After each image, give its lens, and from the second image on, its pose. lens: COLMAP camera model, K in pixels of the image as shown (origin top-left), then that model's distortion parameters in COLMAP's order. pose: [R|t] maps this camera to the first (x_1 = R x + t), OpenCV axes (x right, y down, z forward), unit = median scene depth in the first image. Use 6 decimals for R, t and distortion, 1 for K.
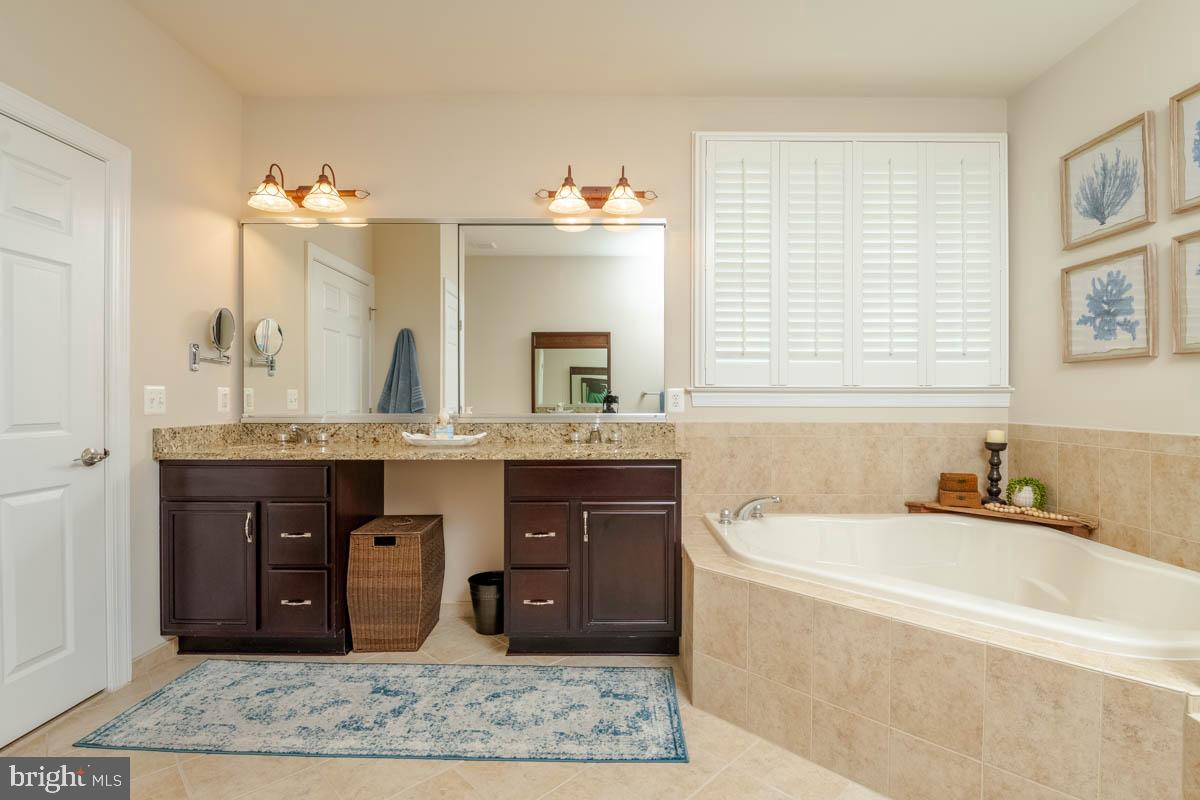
lens RADIAL K [[561.3, 0, 600.0], [0, 561.3, 400.0], [0, 0, 1]] dist [-0.000913, -0.008006]
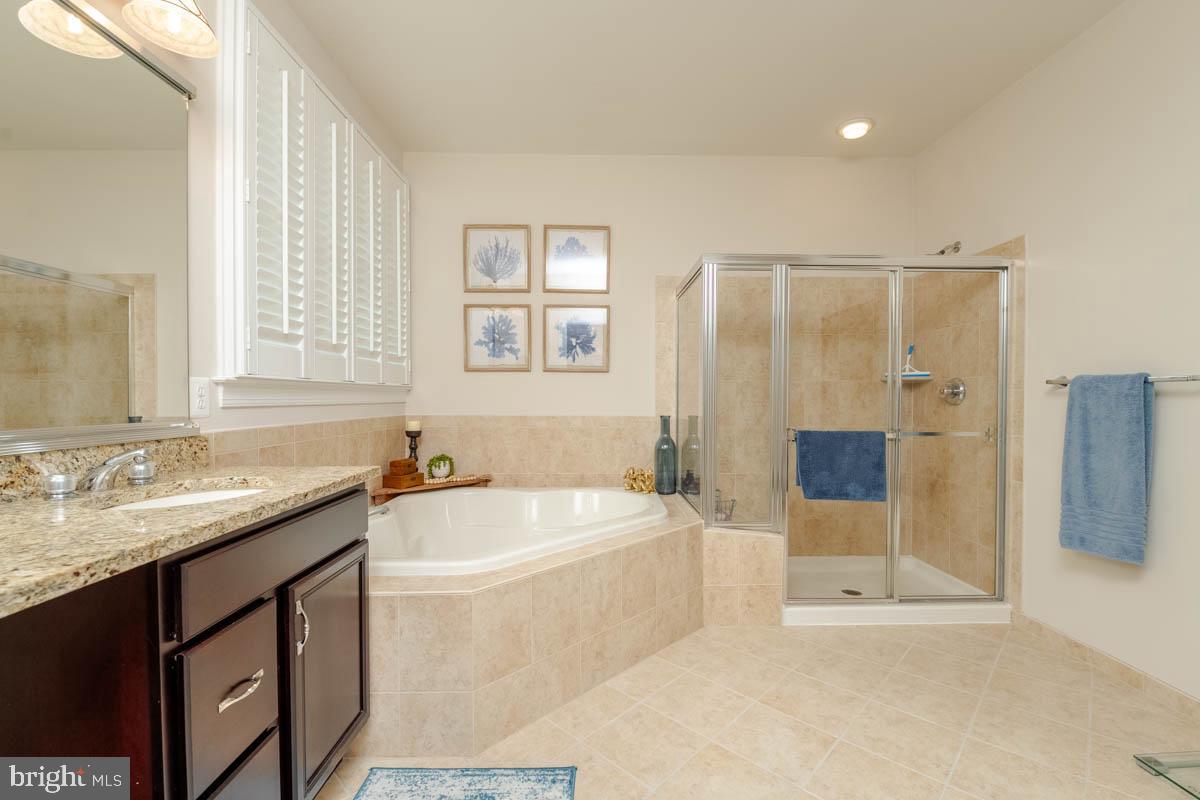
lens RADIAL K [[527.4, 0, 603.6], [0, 527.4, 404.2], [0, 0, 1]] dist [-0.001738, 0.000000]
pose [[-0.033712, -0.016046, 0.999303, -0.567290], [0.000258, 0.999871, 0.016064, -0.001659], [-0.999432, 0.000799, -0.033704, 0.743395]]
